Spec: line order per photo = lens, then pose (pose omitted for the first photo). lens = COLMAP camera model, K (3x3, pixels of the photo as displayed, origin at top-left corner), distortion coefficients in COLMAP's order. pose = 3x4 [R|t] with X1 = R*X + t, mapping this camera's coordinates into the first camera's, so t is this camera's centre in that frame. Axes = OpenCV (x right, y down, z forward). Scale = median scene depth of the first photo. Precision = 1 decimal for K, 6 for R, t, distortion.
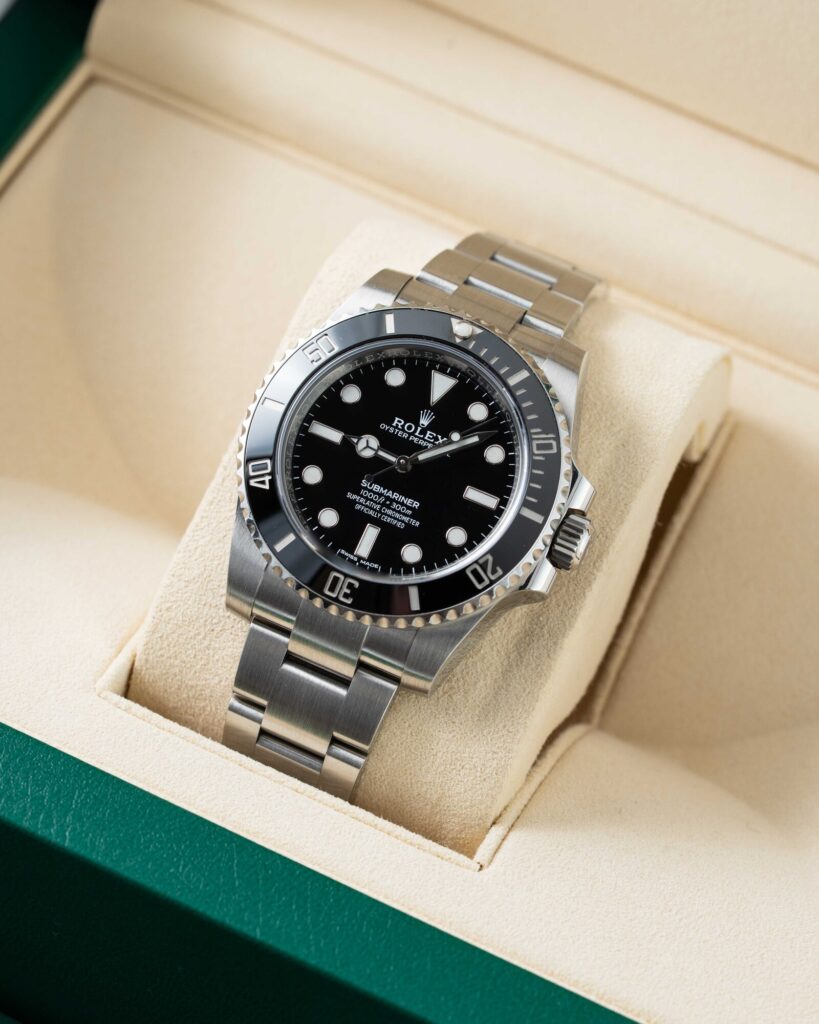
lens RADIAL K [[4735.5, 0, 405.6], [0, 4735.5, 507.9], [0, 0, 1]] dist [-0.006652, 0.000000]
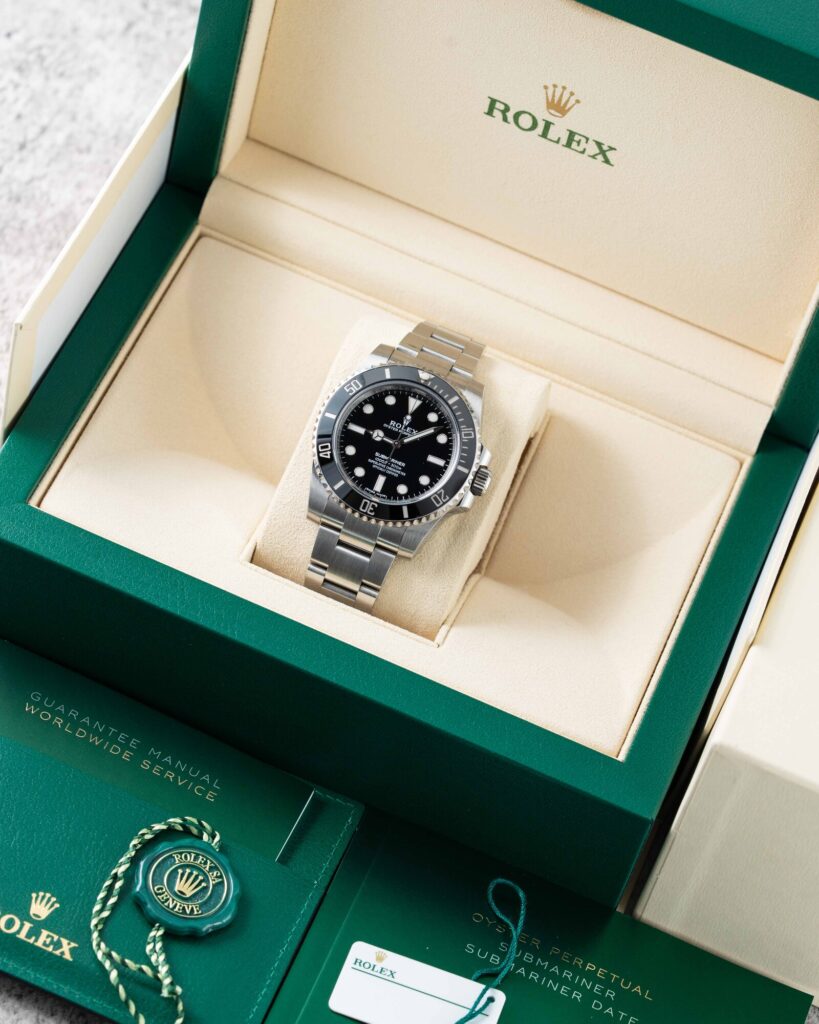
lens RADIAL K [[4735.5, 0, 410.5], [0, 4735.5, 513.2], [0, 0, 1]] dist [-0.006652, 0.000000]
pose [[0.994819, -0.018358, 0.099994, -0.193137], [0.015383, 0.999418, 0.030445, -0.040614], [-0.100495, -0.028749, 0.994522, -0.975370]]
